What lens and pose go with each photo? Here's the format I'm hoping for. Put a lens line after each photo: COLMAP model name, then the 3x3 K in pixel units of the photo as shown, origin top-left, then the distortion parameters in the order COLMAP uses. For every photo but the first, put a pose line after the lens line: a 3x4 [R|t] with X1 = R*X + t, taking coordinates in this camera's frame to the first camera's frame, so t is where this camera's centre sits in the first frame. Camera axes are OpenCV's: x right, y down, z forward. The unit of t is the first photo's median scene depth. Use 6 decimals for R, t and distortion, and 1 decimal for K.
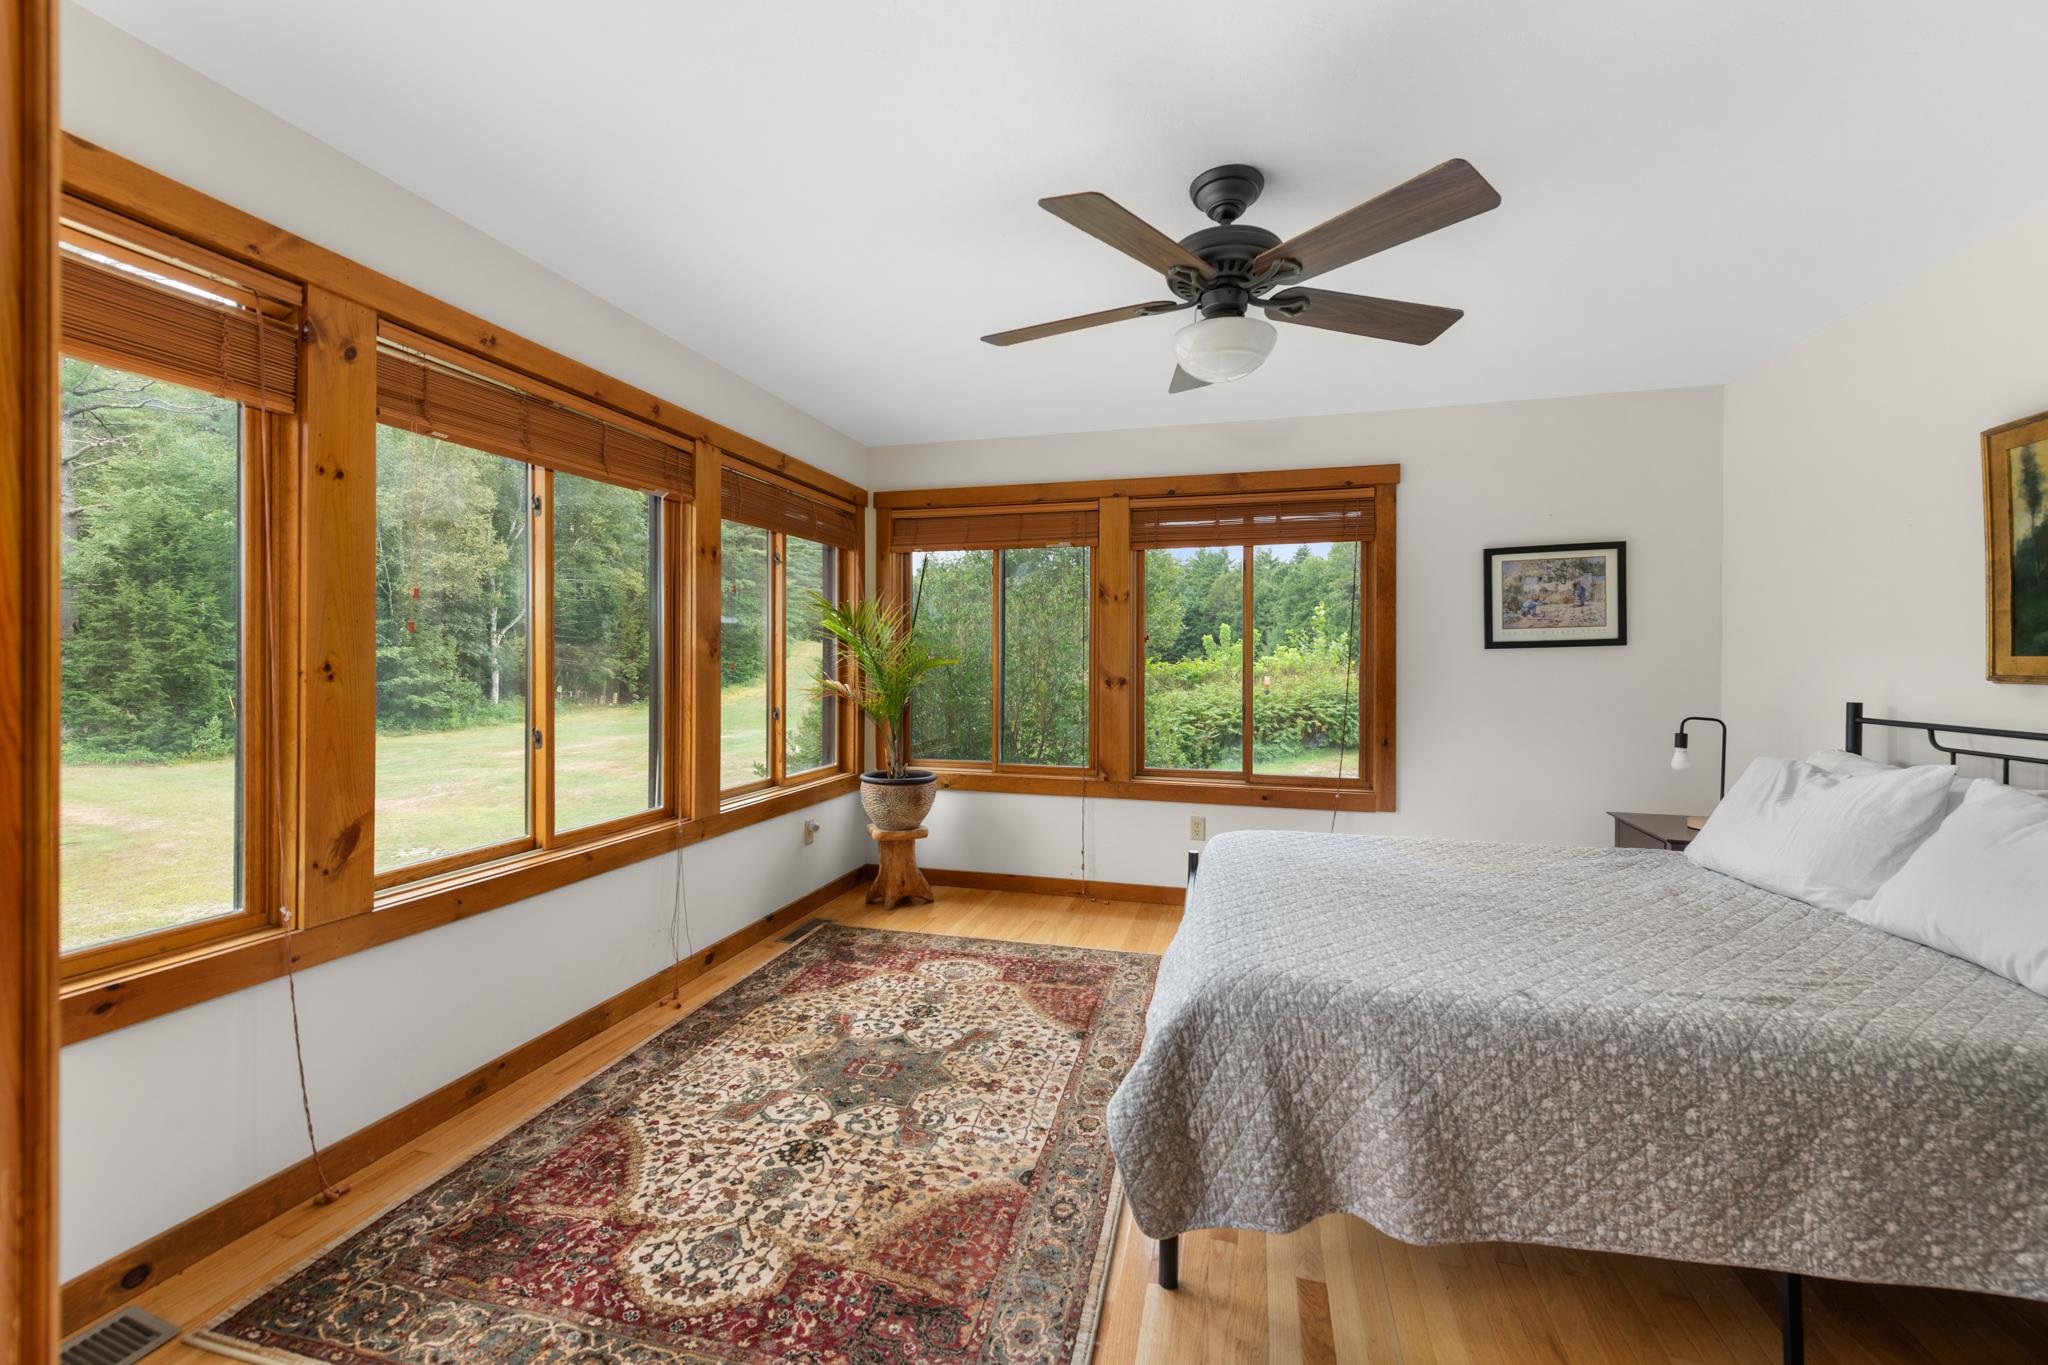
lens RADIAL K [[827.3, 0, 1025.5], [0, 827.3, 672.0], [0, 0, 1]] dist [0.001047, -0.003818]
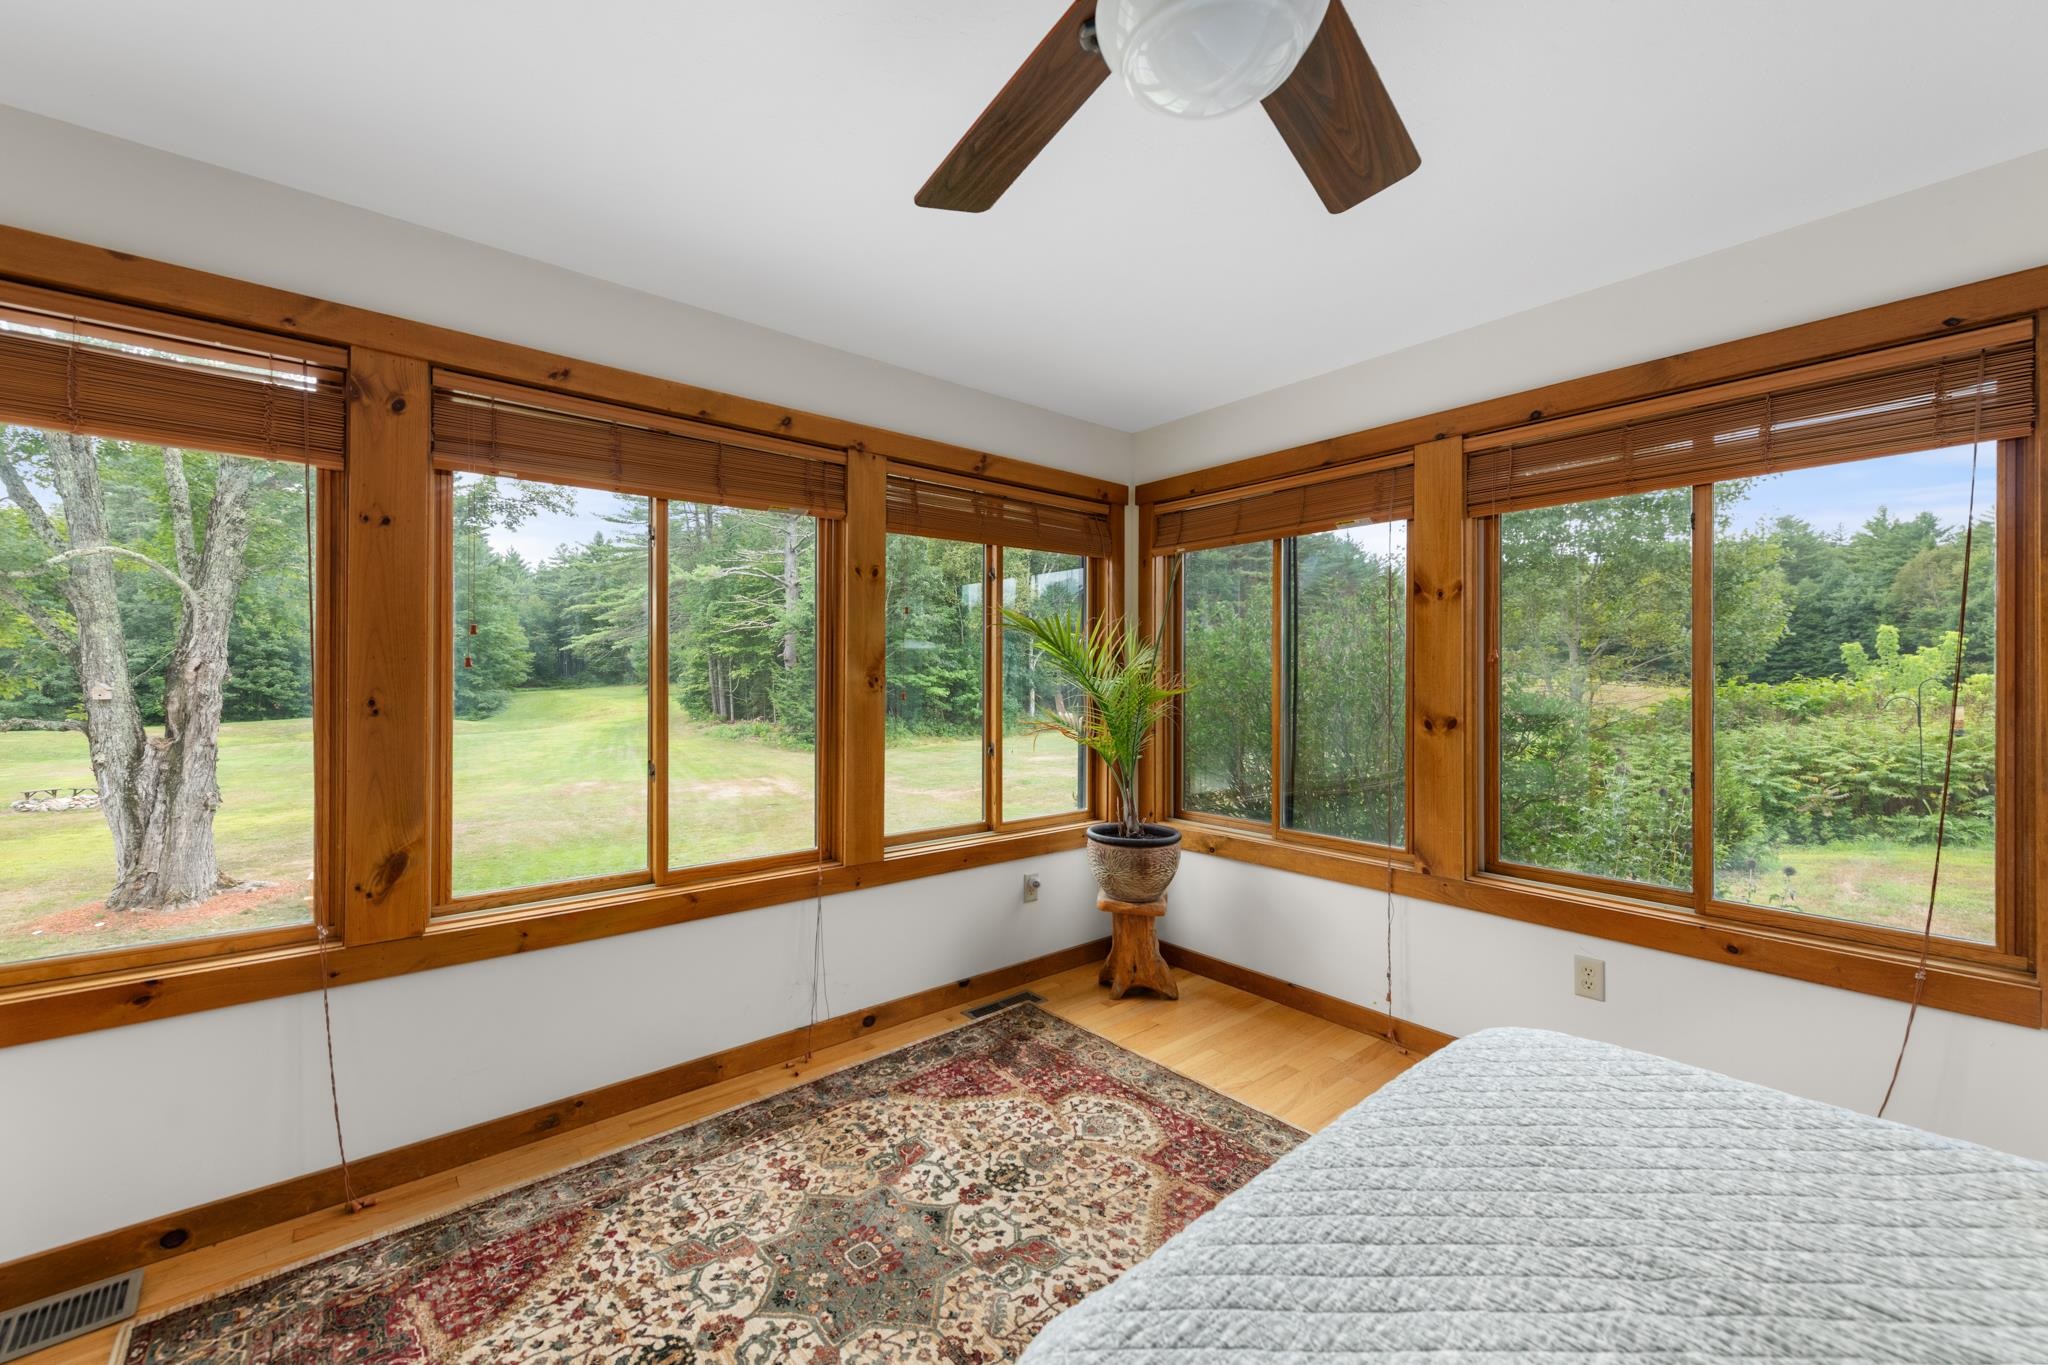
lens RADIAL K [[806.4, 0, 1024.0], [0, 806.4, 682.5], [0, 0, 1]] dist [0.016249, -0.007610]
pose [[0.818287, 0.000104, -0.574810, 0.275843], [-0.005721, 0.999952, -0.007963, -0.017594], [0.574782, 0.009804, 0.818248, 0.388595]]
